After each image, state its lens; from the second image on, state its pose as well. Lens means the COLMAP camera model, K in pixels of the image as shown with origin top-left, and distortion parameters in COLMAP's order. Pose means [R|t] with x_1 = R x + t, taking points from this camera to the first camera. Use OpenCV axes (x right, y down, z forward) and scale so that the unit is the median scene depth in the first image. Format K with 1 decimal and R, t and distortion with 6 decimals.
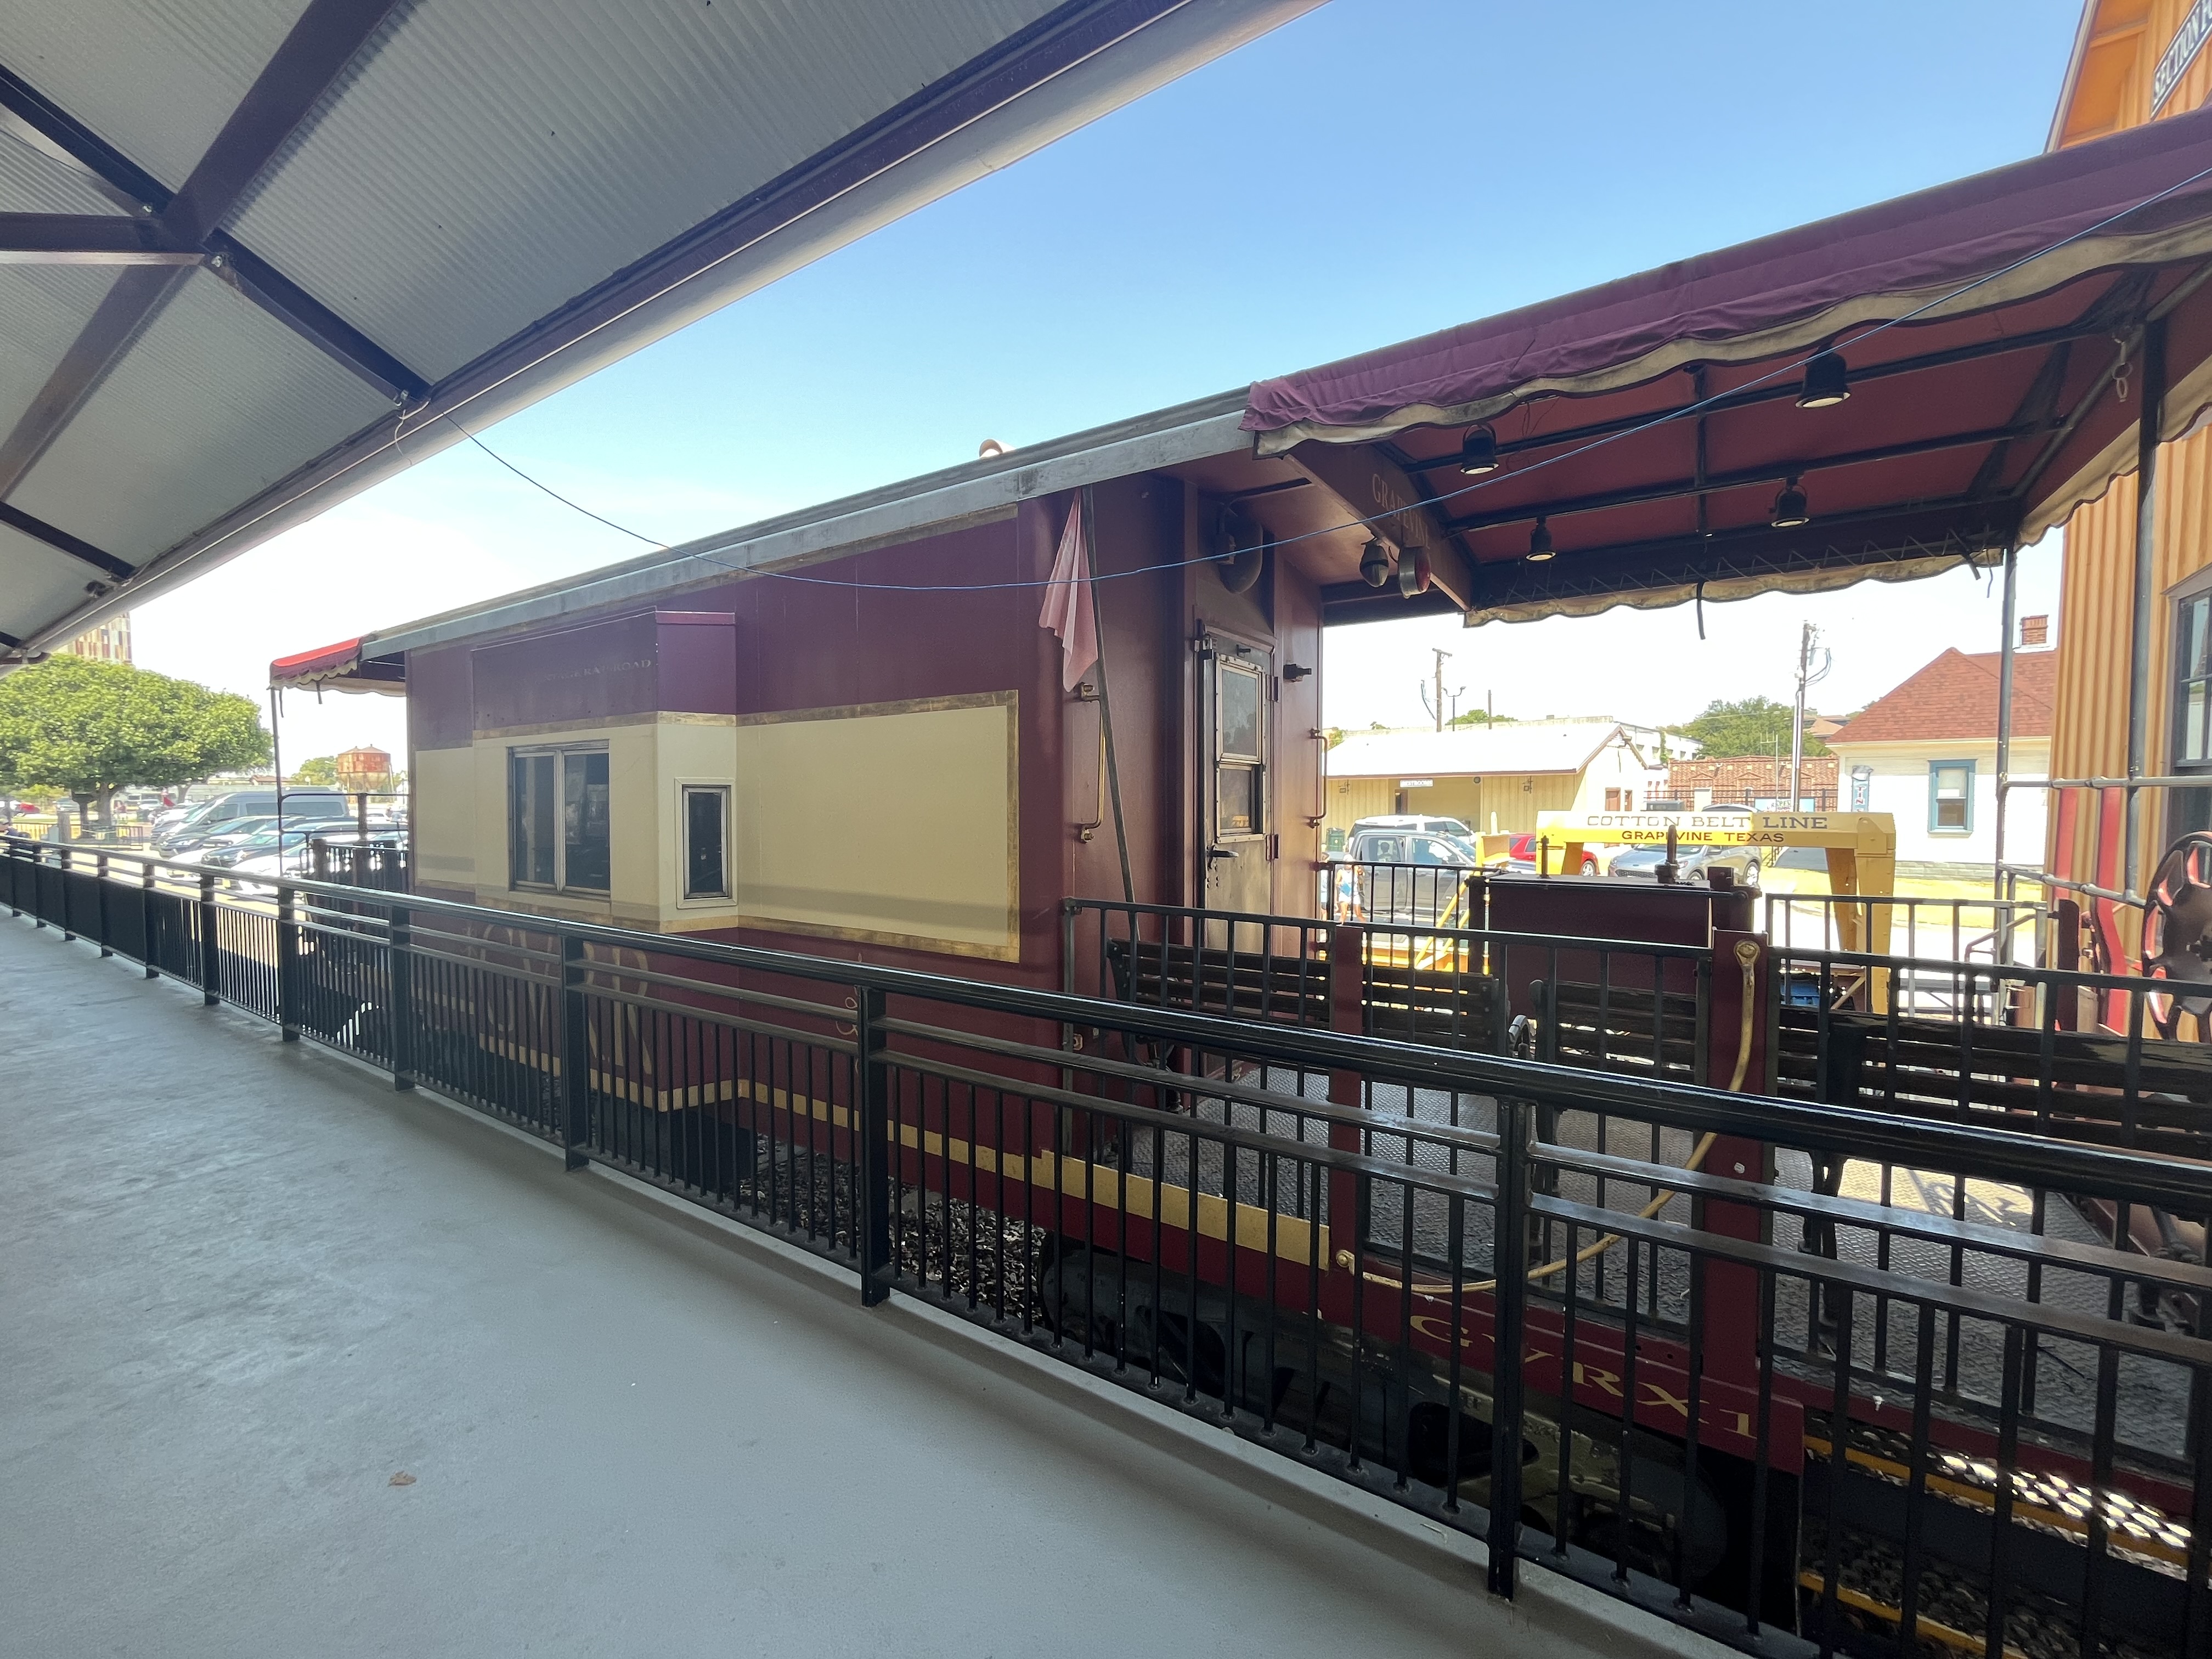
lens RADIAL K [[891.4, 0, 1106.0], [0, 891.4, 829.5], [0, 0, 1]] dist [-0.001668, -0.000251]
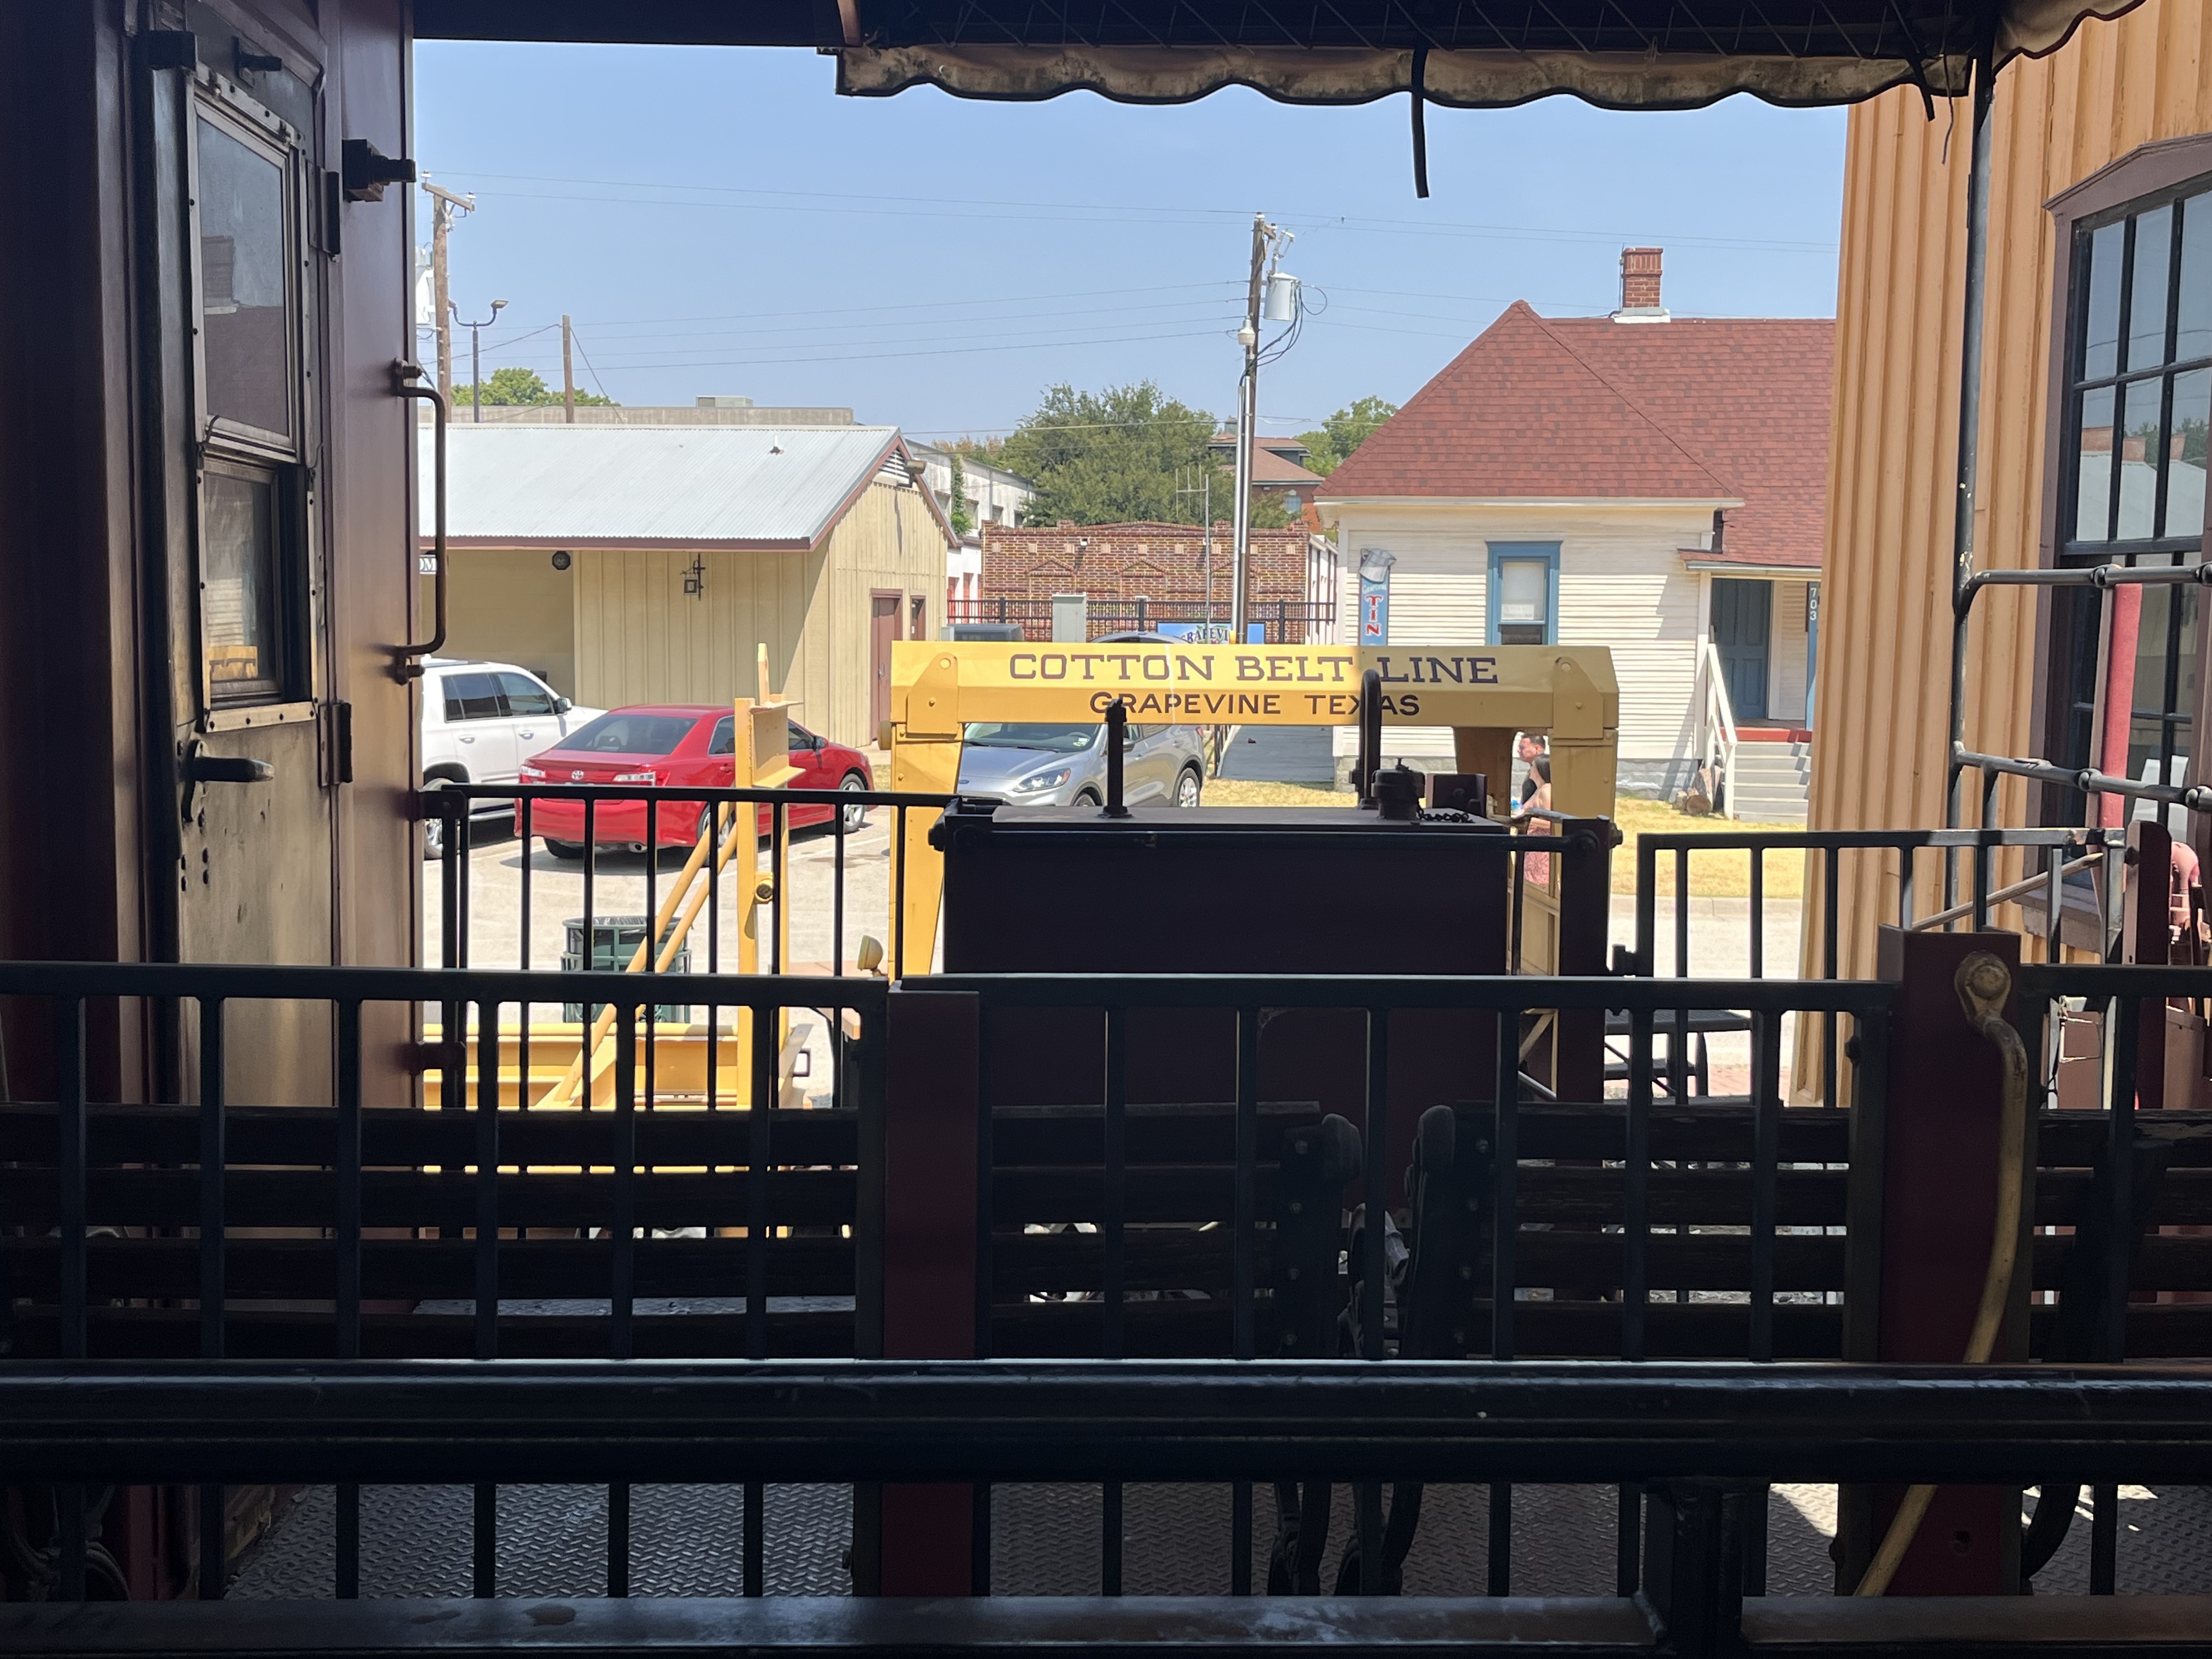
lens RADIAL K [[2527.0, 0, 1106.0], [0, 2527.0, 829.5], [0, 0, 1]] dist [0.122443, -0.311761]
pose [[0.815749, -0.036543, 0.577250, -0.083809], [0.006813, 0.998540, 0.053585, 0.003369], [-0.578366, -0.039779, 0.814807, 0.122474]]
